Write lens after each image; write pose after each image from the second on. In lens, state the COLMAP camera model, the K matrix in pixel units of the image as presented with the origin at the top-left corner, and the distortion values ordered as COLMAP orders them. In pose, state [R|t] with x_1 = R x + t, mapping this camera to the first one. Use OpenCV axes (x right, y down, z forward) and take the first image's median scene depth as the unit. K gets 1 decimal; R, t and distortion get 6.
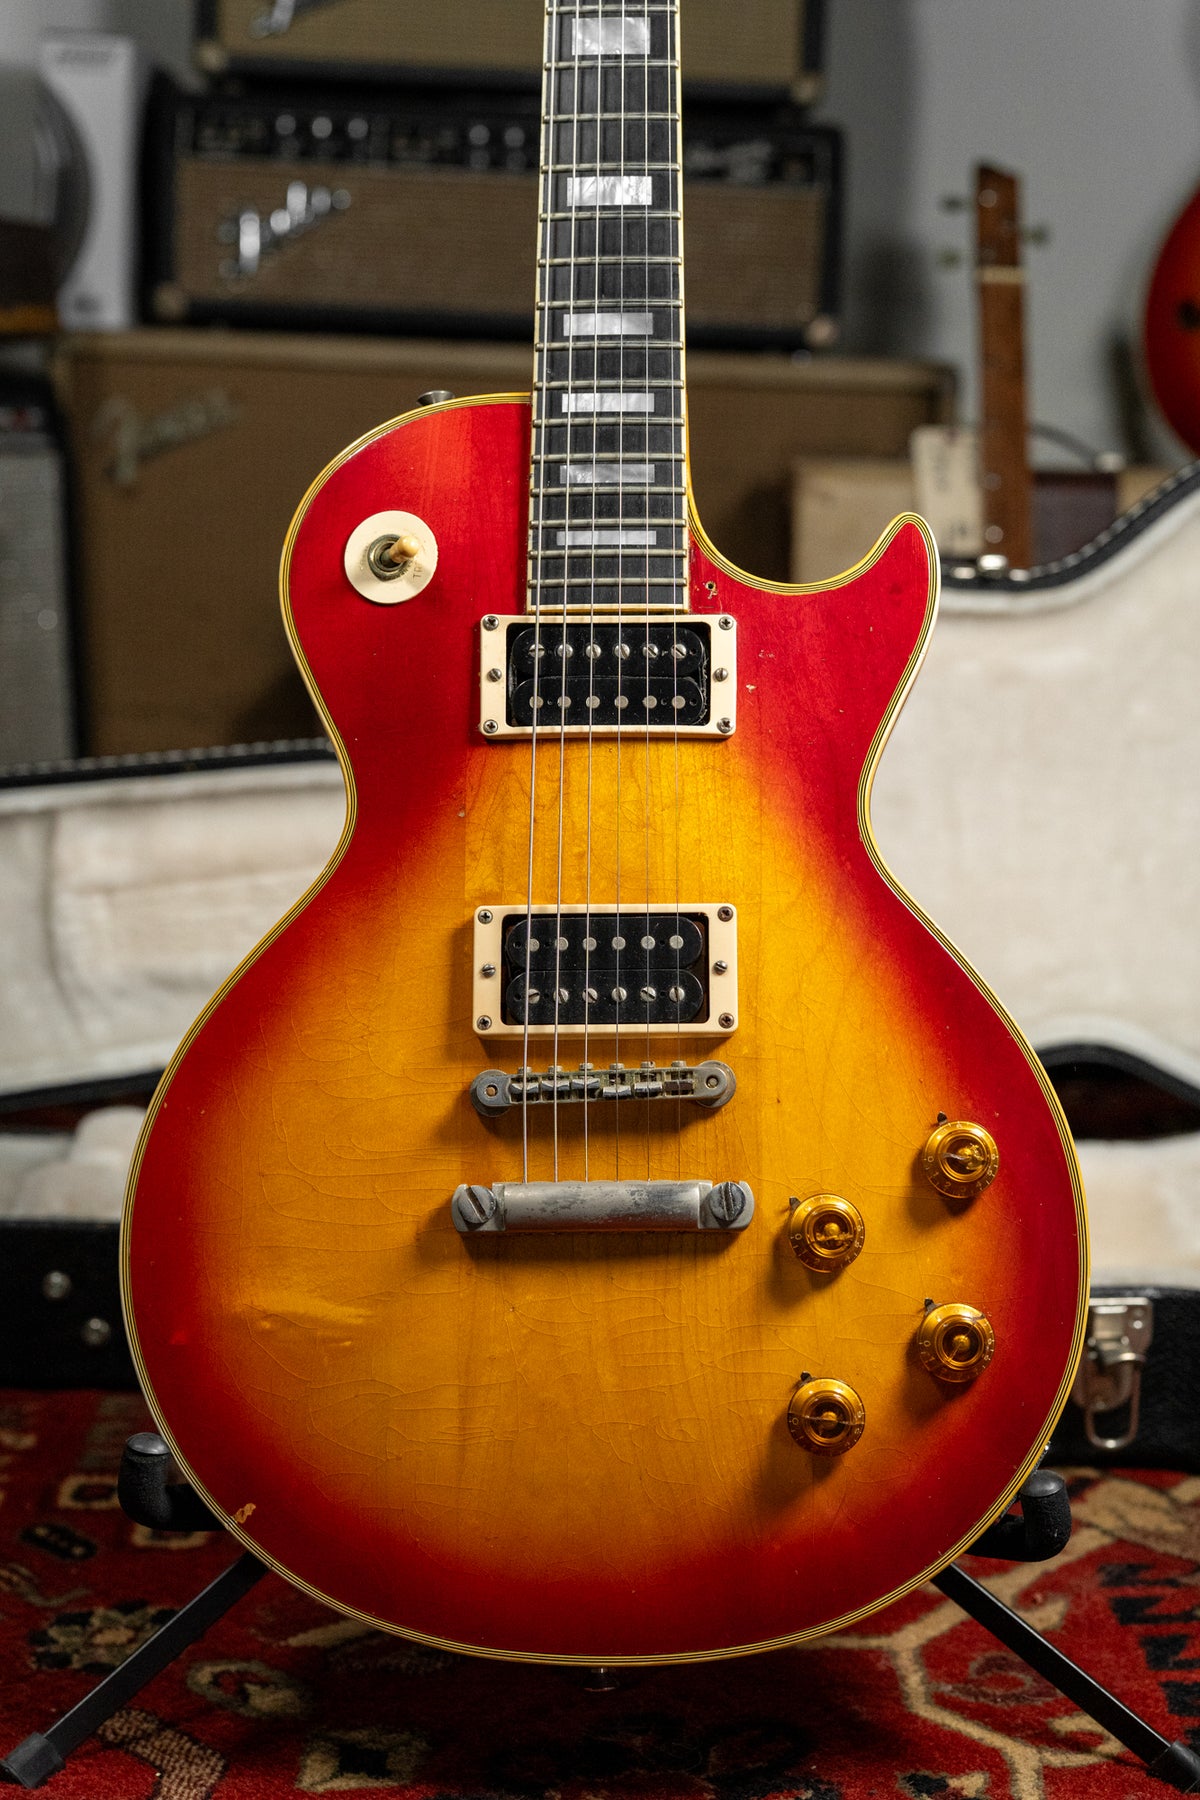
lens RADIAL K [[2655.5, 0, 600.0], [0, 2655.5, 900.0], [0, 0, 1]] dist [-0.009333, 0.026755]
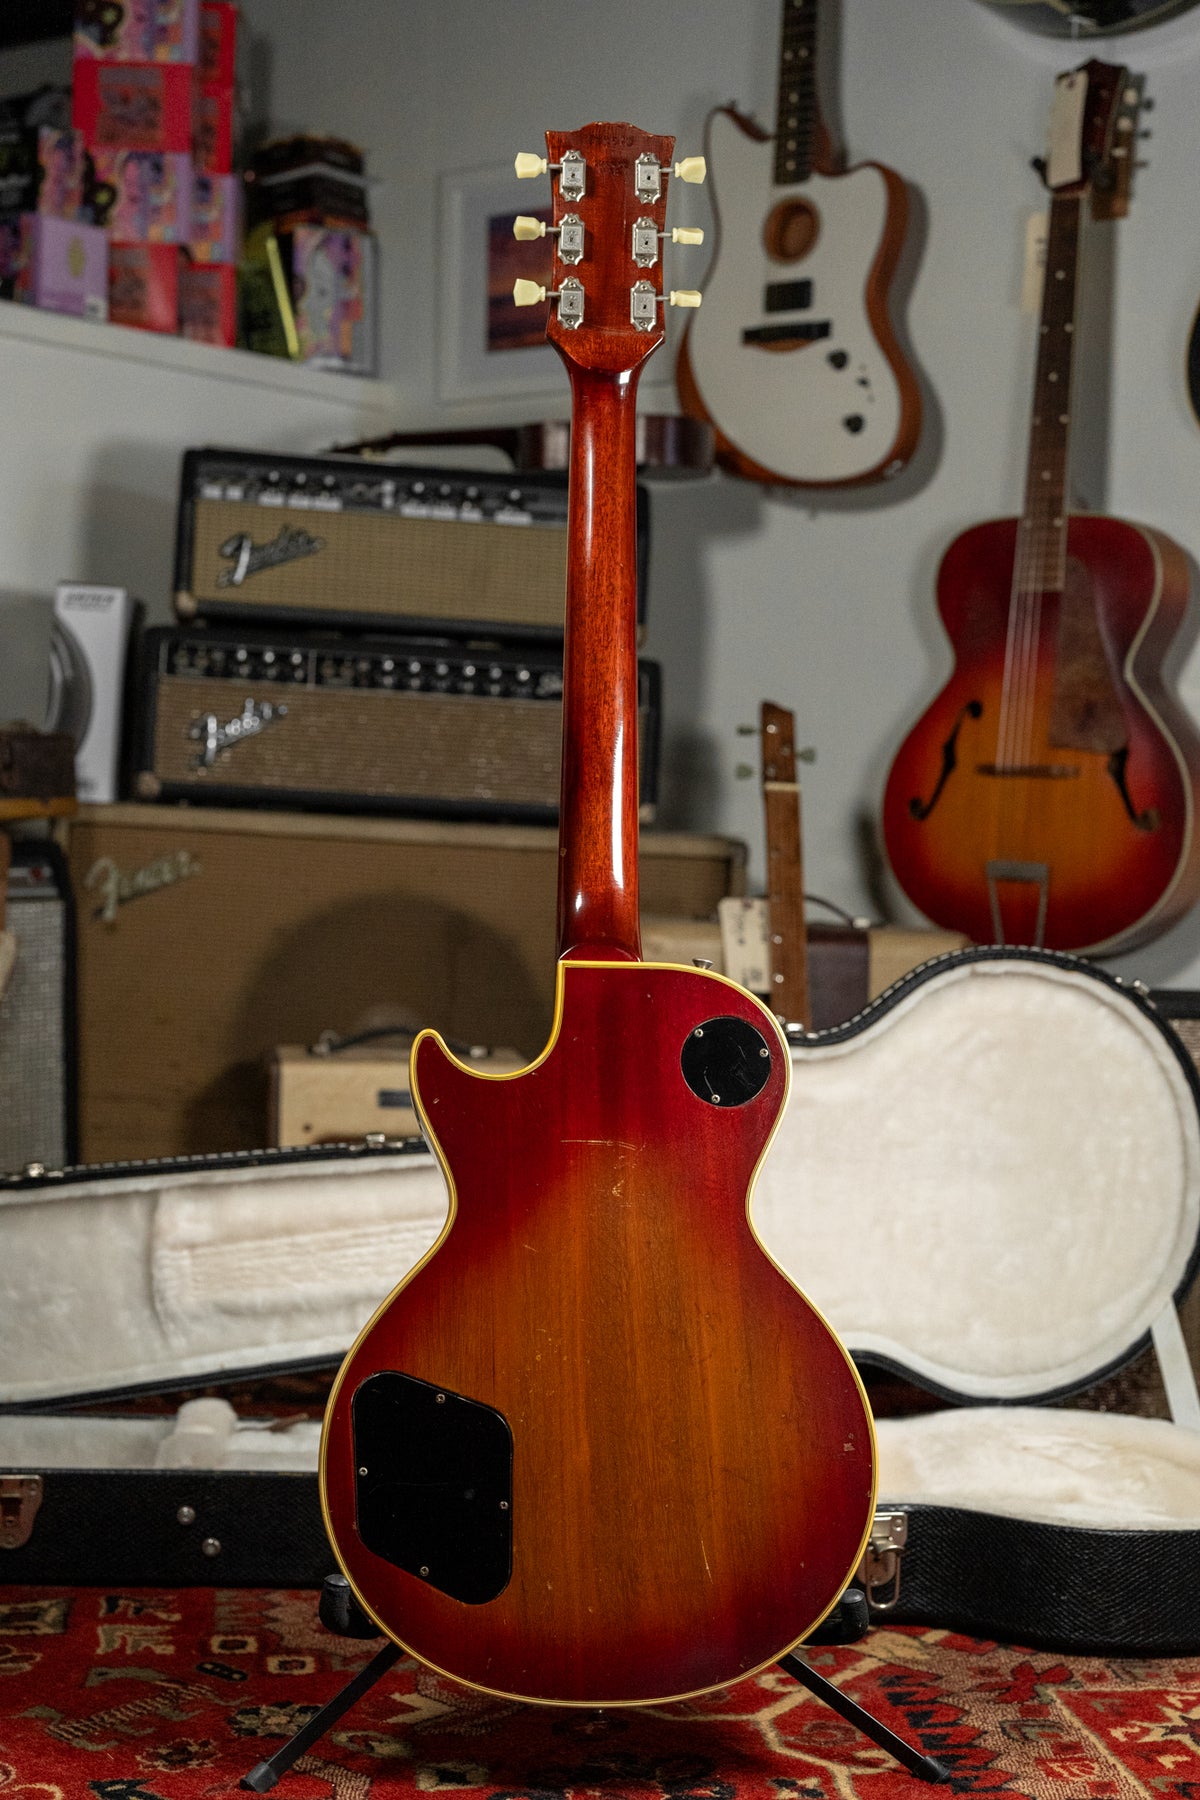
lens RADIAL K [[2655.5, 0, 600.0], [0, 2655.5, 900.0], [0, 0, 1]] dist [-0.009333, 0.026755]
pose [[0.994900, 0.013867, 0.099904, -0.135718], [-0.001379, 0.992281, -0.124002, -0.014447], [-0.100852, 0.123231, 0.987240, -0.580989]]
